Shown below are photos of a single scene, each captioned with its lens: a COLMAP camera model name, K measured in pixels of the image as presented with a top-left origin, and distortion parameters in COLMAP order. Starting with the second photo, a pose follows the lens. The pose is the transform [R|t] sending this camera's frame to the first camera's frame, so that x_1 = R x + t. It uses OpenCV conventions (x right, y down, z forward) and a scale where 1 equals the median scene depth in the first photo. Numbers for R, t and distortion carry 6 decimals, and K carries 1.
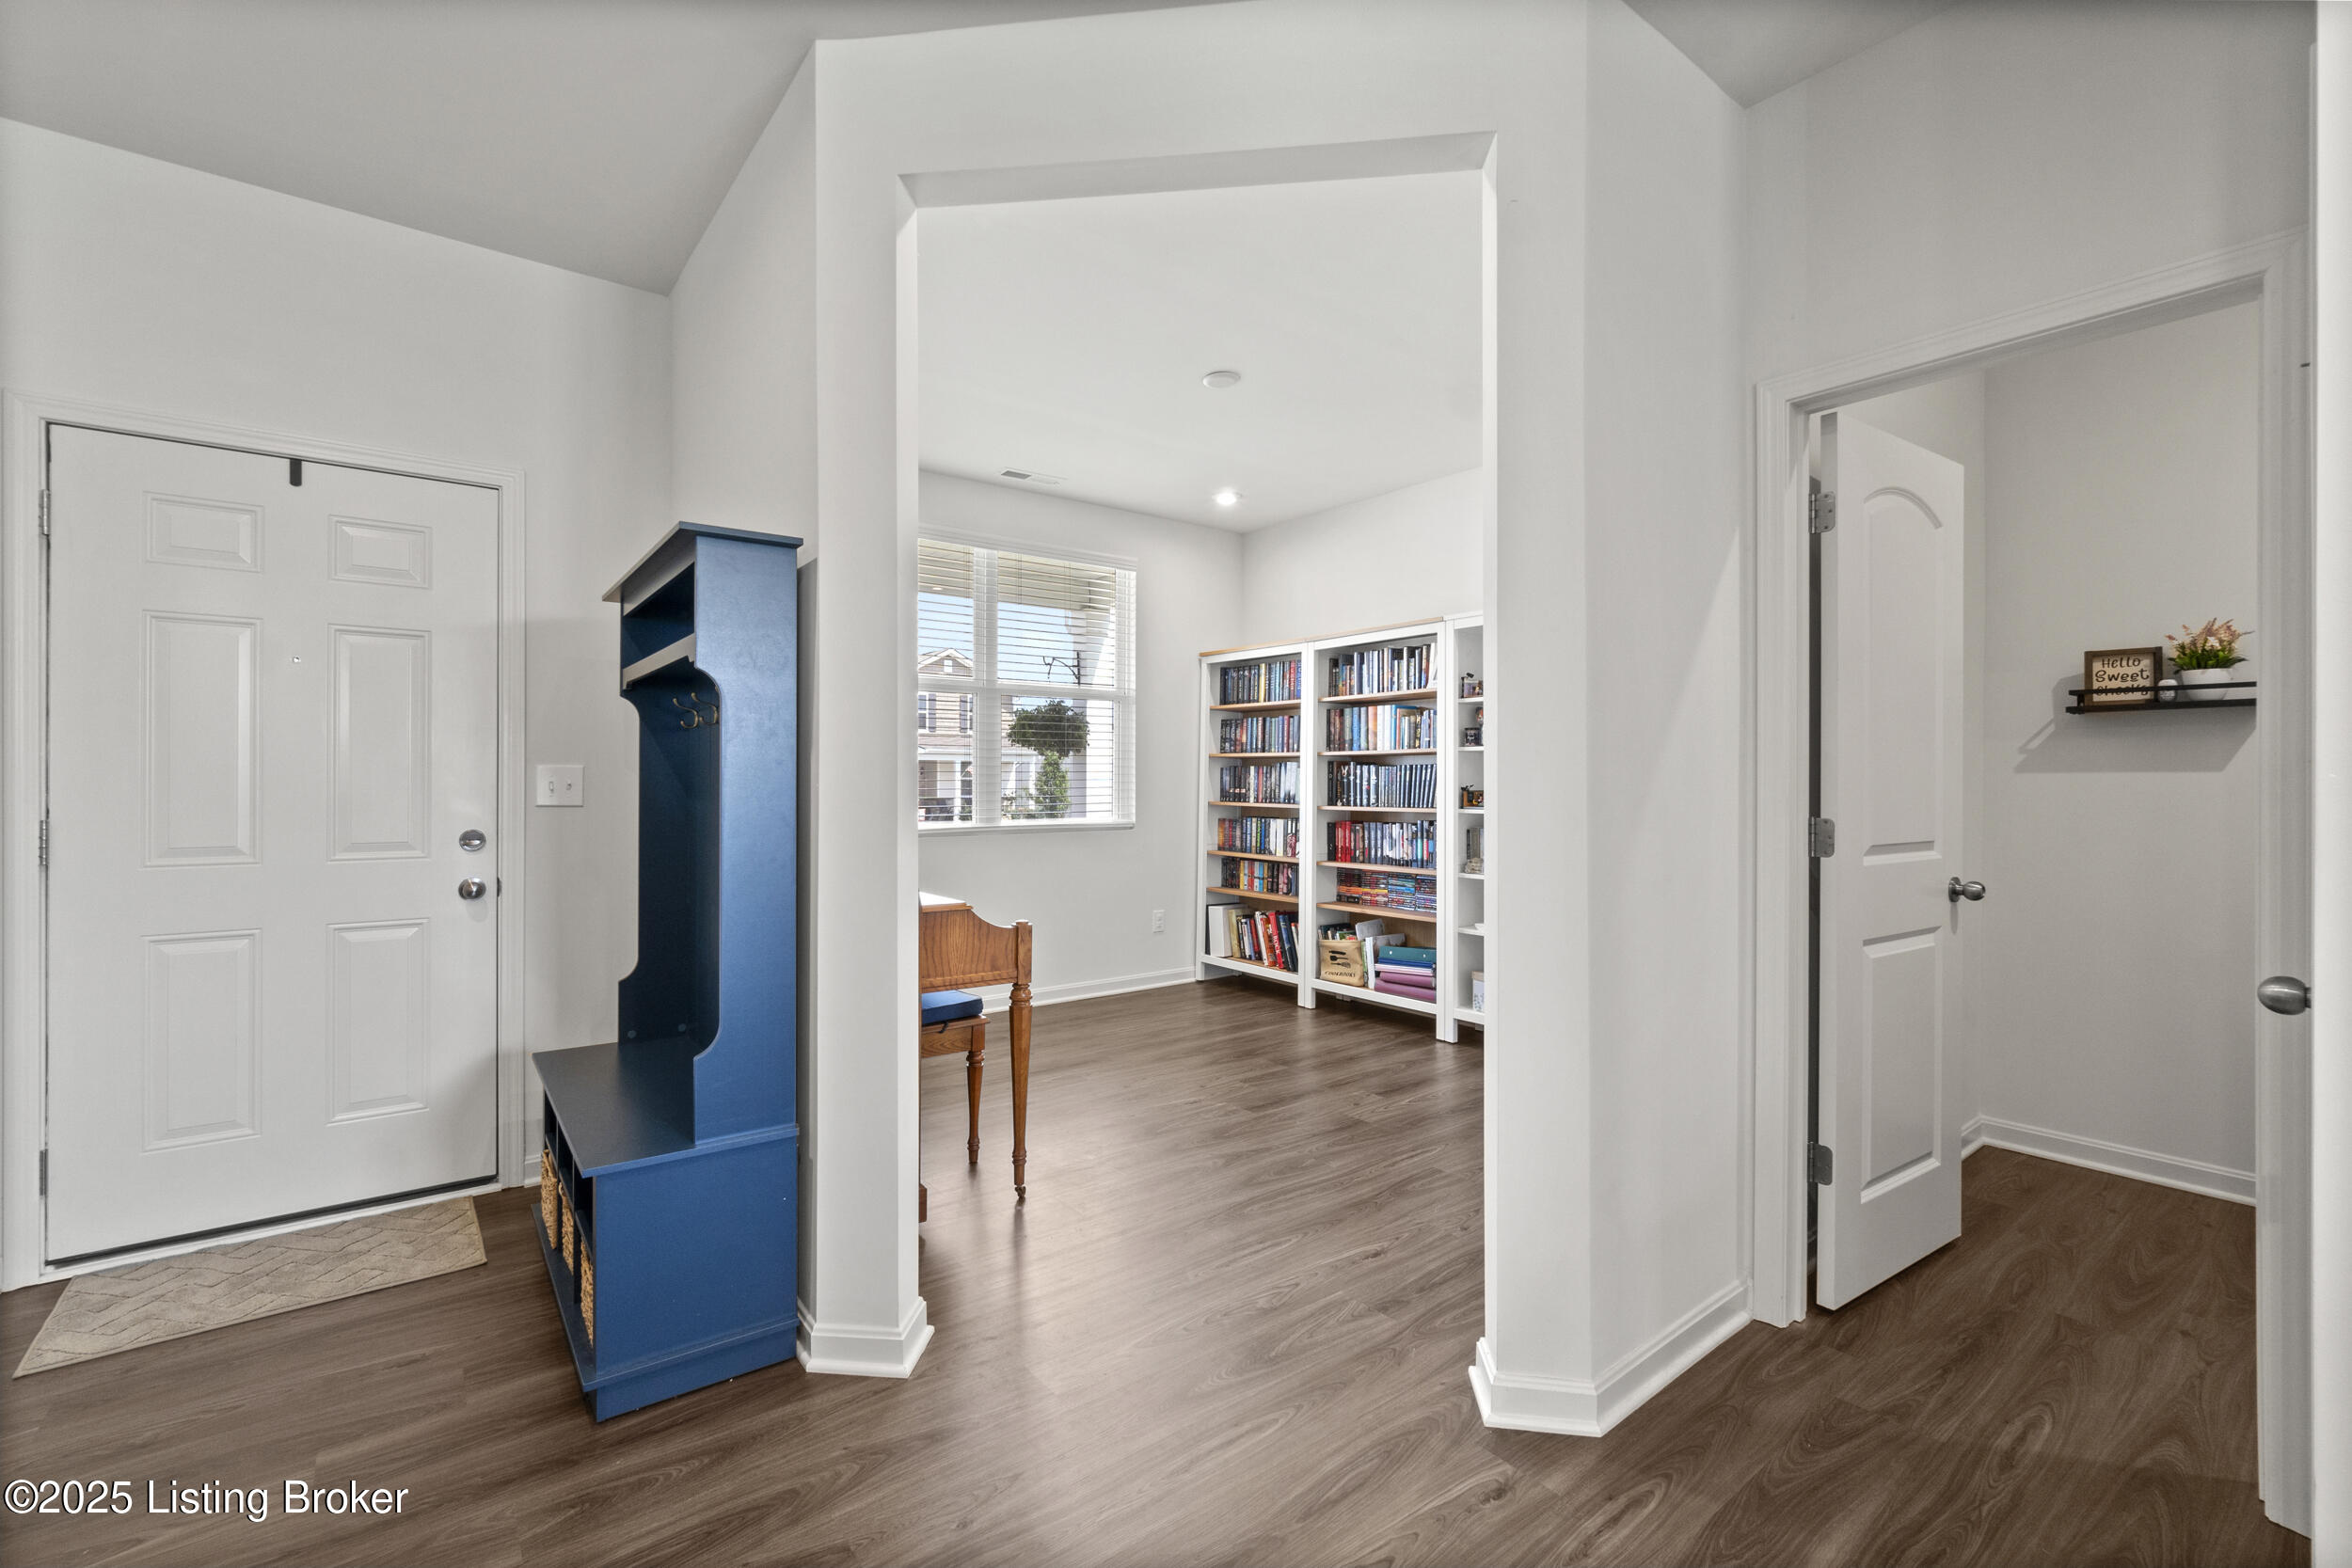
lens RADIAL K [[1006.8, 0, 1173.3], [0, 1006.8, 773.3], [0, 0, 1]] dist [-0.003276, 0.000414]
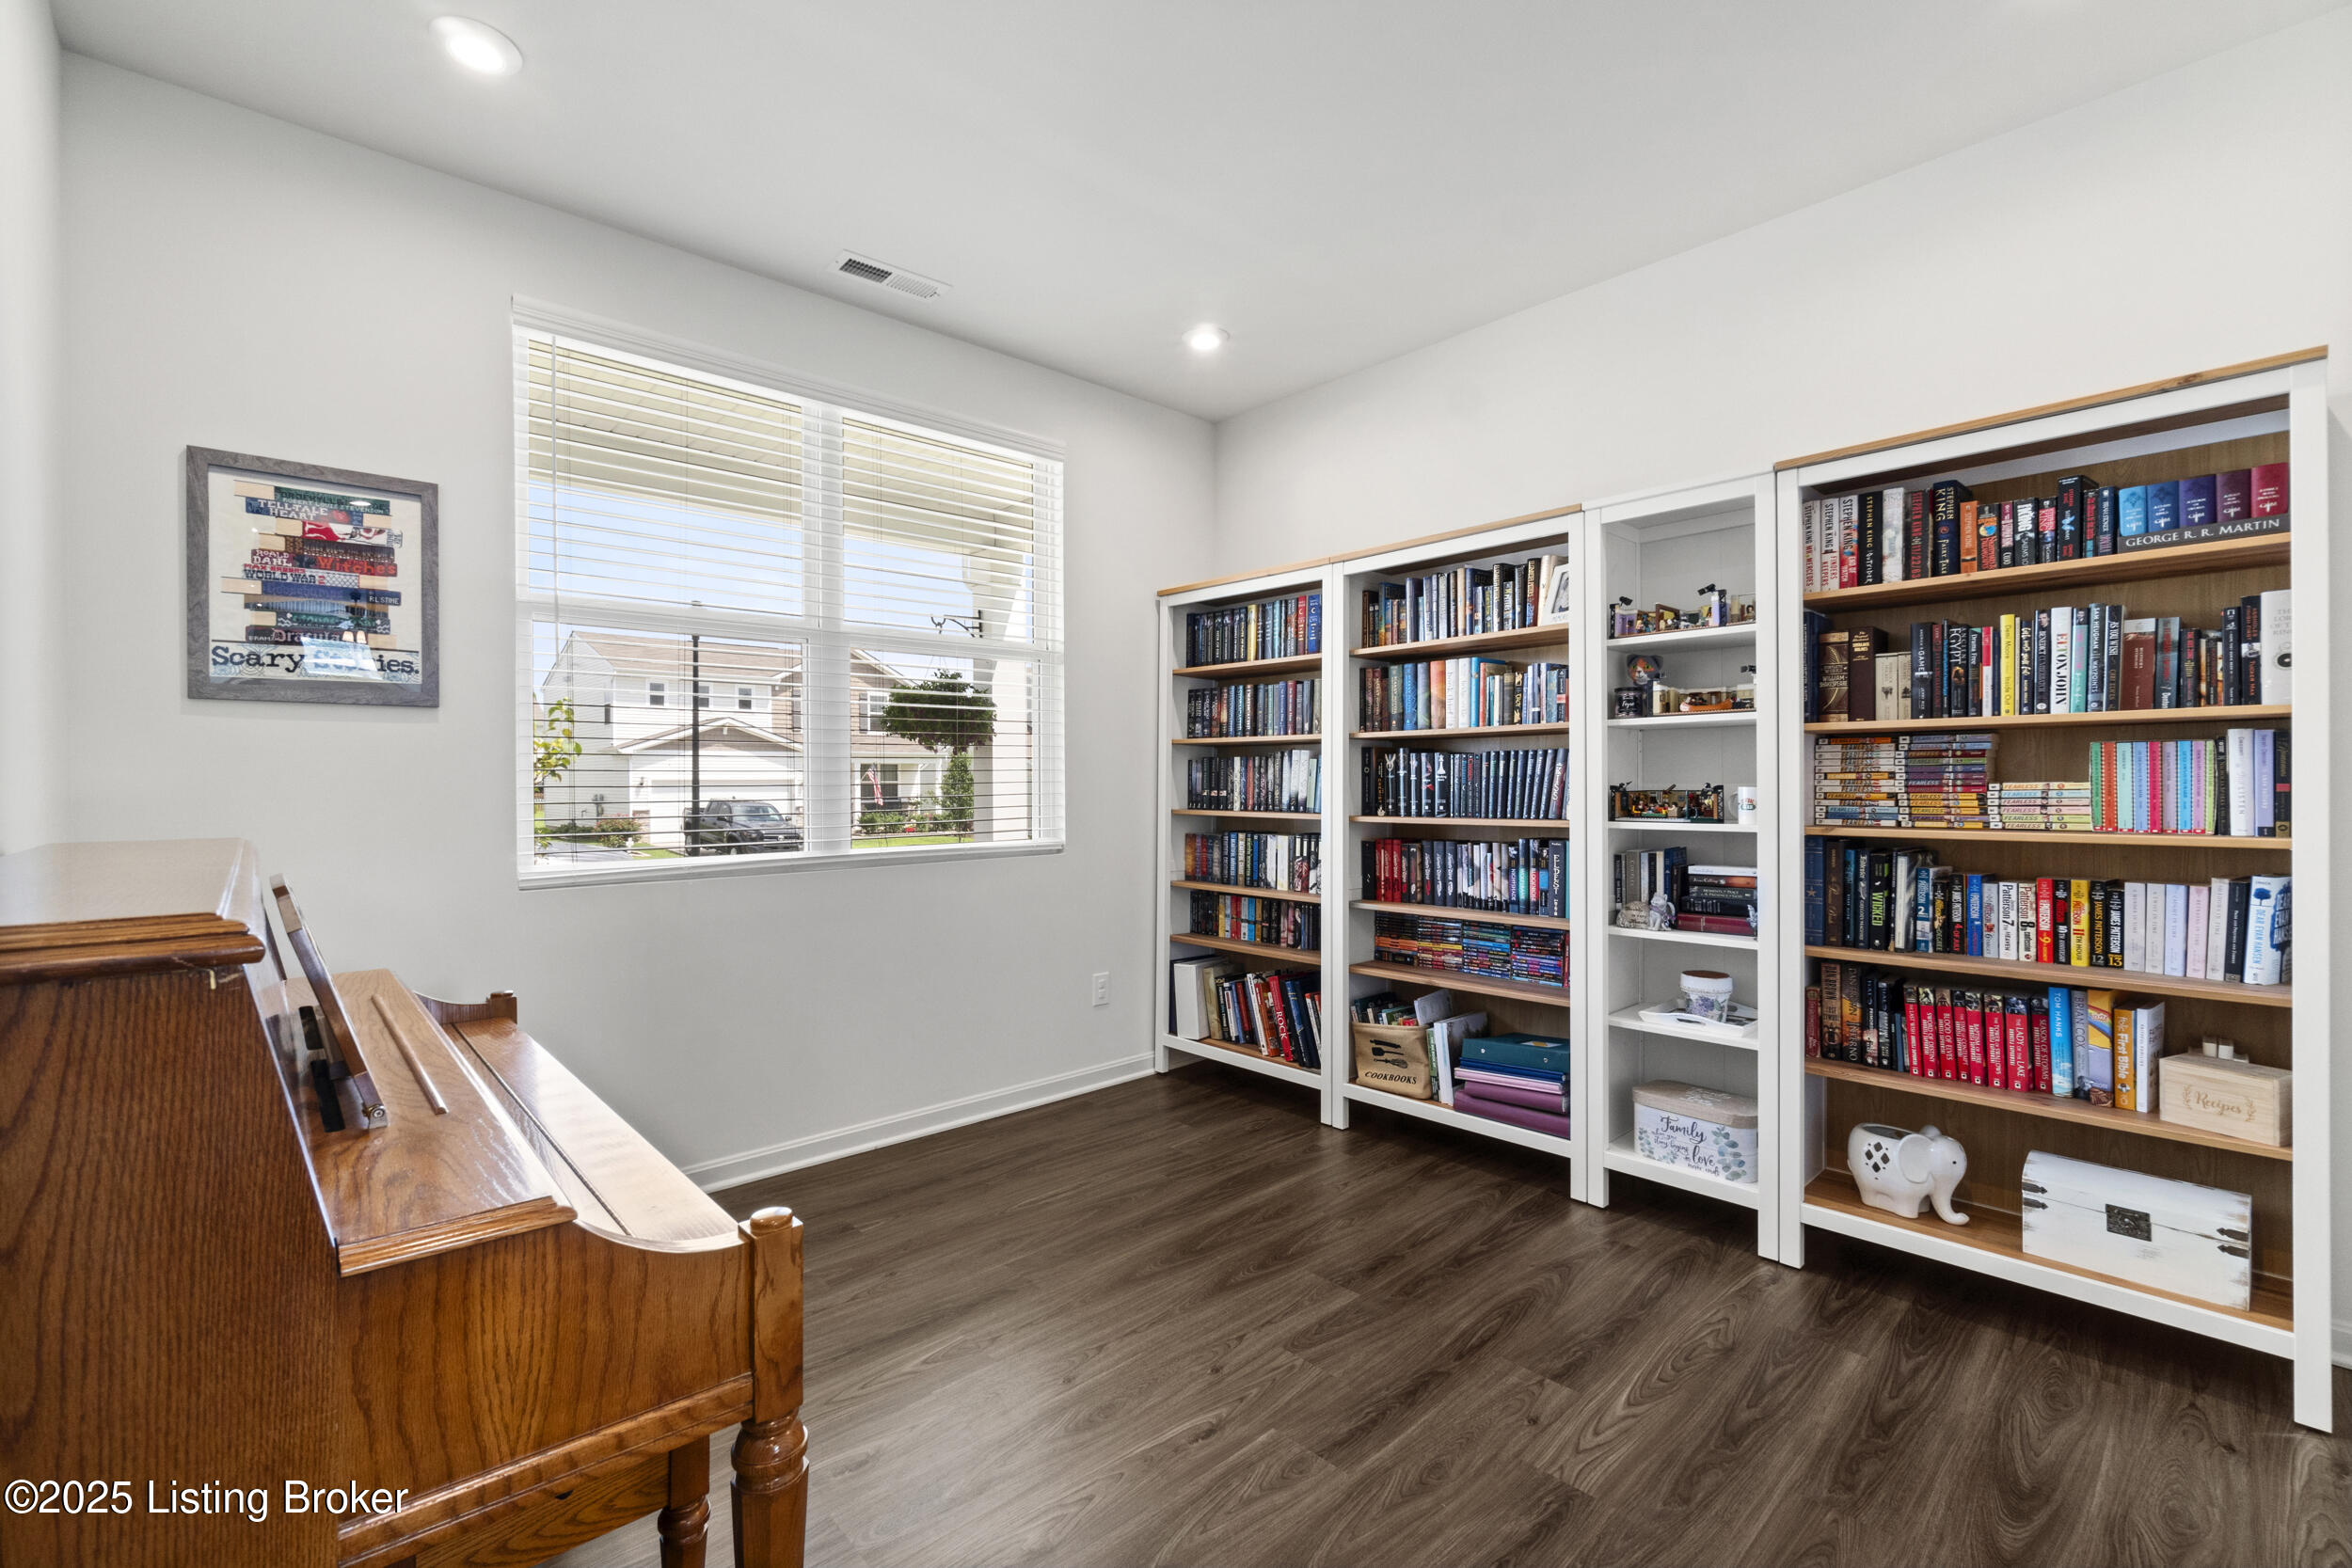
lens RADIAL K [[1029.9, 0, 1163.7], [0, 1029.9, 786.0], [0, 0, 1]] dist [-0.005016, 0.000131]
pose [[0.997127, -0.007808, 0.075339, -0.025563], [0.006899, 0.999900, 0.012319, 0.003902], [-0.075428, -0.011764, 0.997082, 0.344477]]
